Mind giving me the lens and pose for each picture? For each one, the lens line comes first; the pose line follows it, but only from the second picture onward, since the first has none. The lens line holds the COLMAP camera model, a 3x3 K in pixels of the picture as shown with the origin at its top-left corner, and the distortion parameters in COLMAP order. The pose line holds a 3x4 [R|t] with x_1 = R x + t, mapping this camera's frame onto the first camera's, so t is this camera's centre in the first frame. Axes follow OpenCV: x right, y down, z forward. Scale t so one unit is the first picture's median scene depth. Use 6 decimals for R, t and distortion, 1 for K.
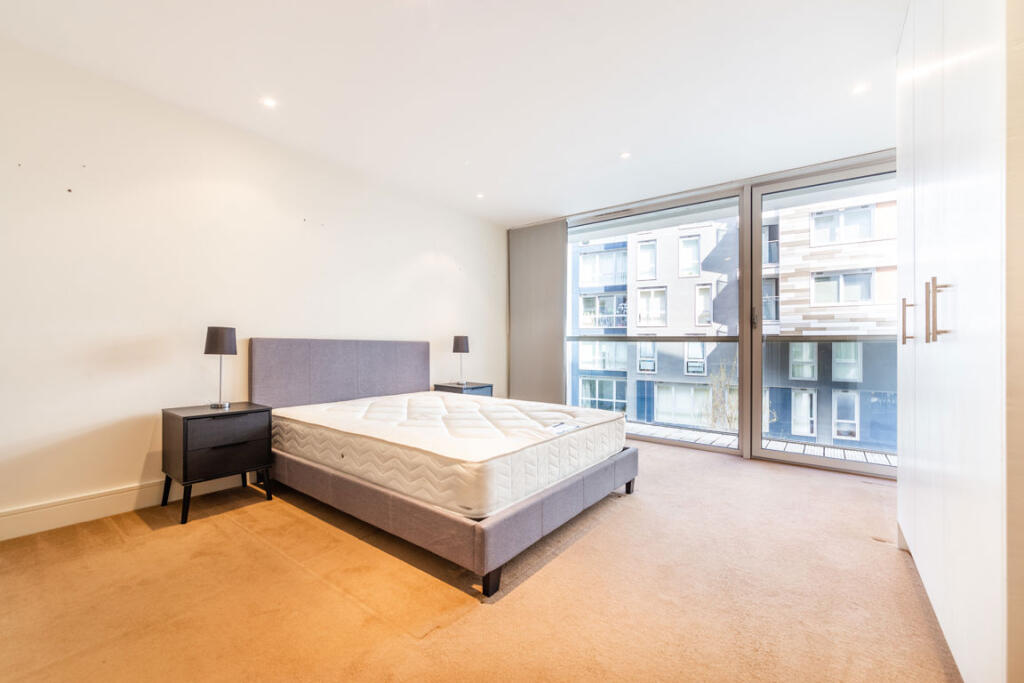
lens RADIAL K [[417.2, 0, 513.5], [0, 417.2, 341.5], [0, 0, 1]] dist [0.000208, -0.000001]
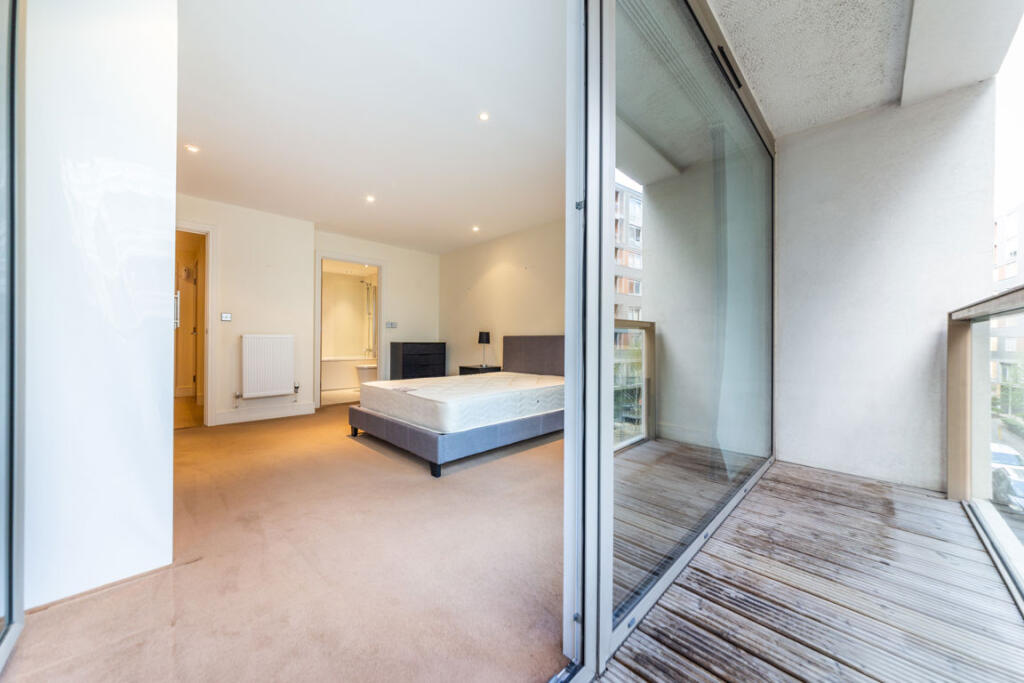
lens RADIAL K [[356.6, 0, 512.6], [0, 356.6, 342.6], [0, 0, 1]] dist [-0.000374, 0.000012]
pose [[-0.145142, -0.008951, -0.989370, 0.743286], [0.000267, 0.999959, -0.009086, 0.024110], [0.989411, -0.001583, -0.145134, 0.907165]]
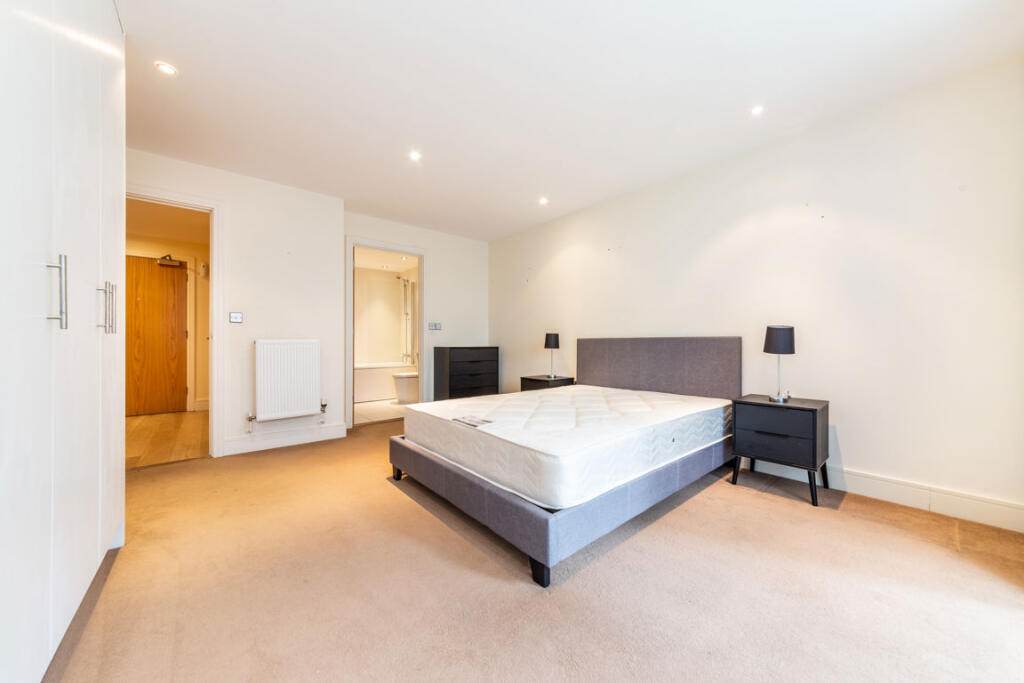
lens RADIAL K [[356.6, 0, 513.6], [0, 356.6, 344.4], [0, 0, 1]] dist [-0.000374, 0.000012]
pose [[-0.219770, -0.007313, -0.975524, 0.582958], [0.006163, 0.999942, -0.008885, 0.016673], [0.975532, -0.007965, -0.219712, 0.793292]]
